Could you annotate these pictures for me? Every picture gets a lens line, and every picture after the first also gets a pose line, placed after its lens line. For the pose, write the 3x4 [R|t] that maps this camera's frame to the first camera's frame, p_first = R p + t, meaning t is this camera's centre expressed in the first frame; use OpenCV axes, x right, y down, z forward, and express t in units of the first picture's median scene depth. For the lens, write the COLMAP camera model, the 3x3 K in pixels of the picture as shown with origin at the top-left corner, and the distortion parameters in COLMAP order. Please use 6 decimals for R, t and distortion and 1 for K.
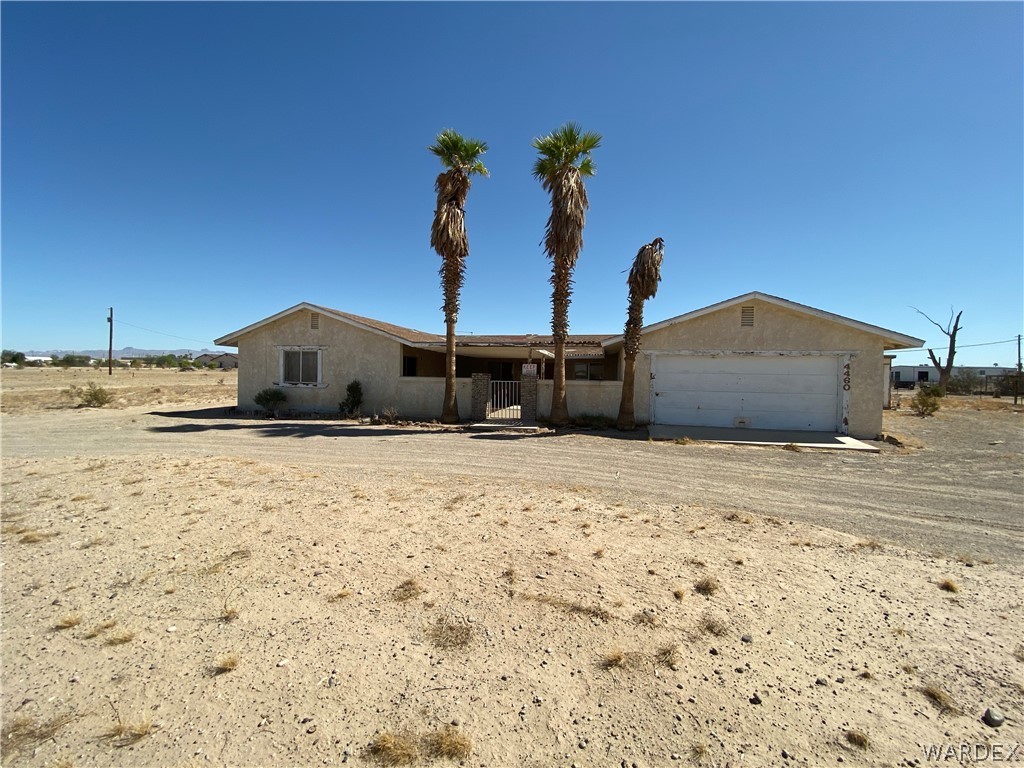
lens RADIAL K [[416.4, 0, 512.9], [0, 416.4, 381.7], [0, 0, 1]] dist [0.013880, -0.016163]
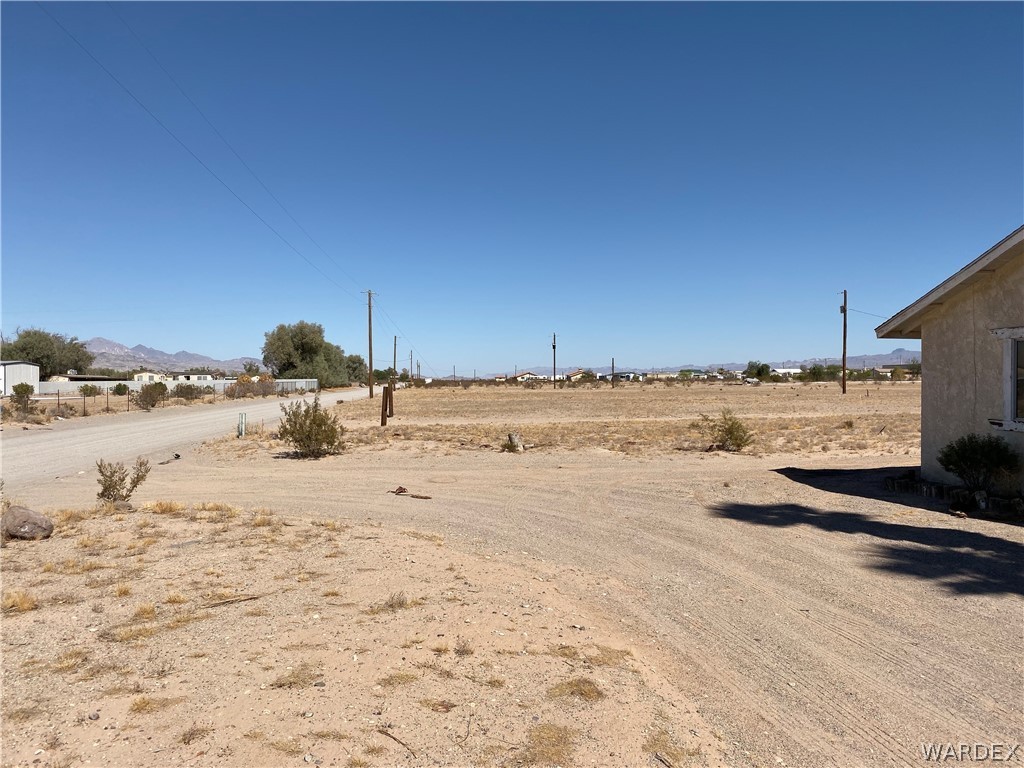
lens RADIAL K [[778.3, 0, 513.3], [0, 778.3, 387.4], [0, 0, 1]] dist [0.055890, -0.087426]
pose [[0.358666, -0.012487, -0.933382, -0.023975], [-0.006017, 0.999859, -0.015689, -0.014252], [0.933447, 0.011244, 0.358540, 0.279463]]
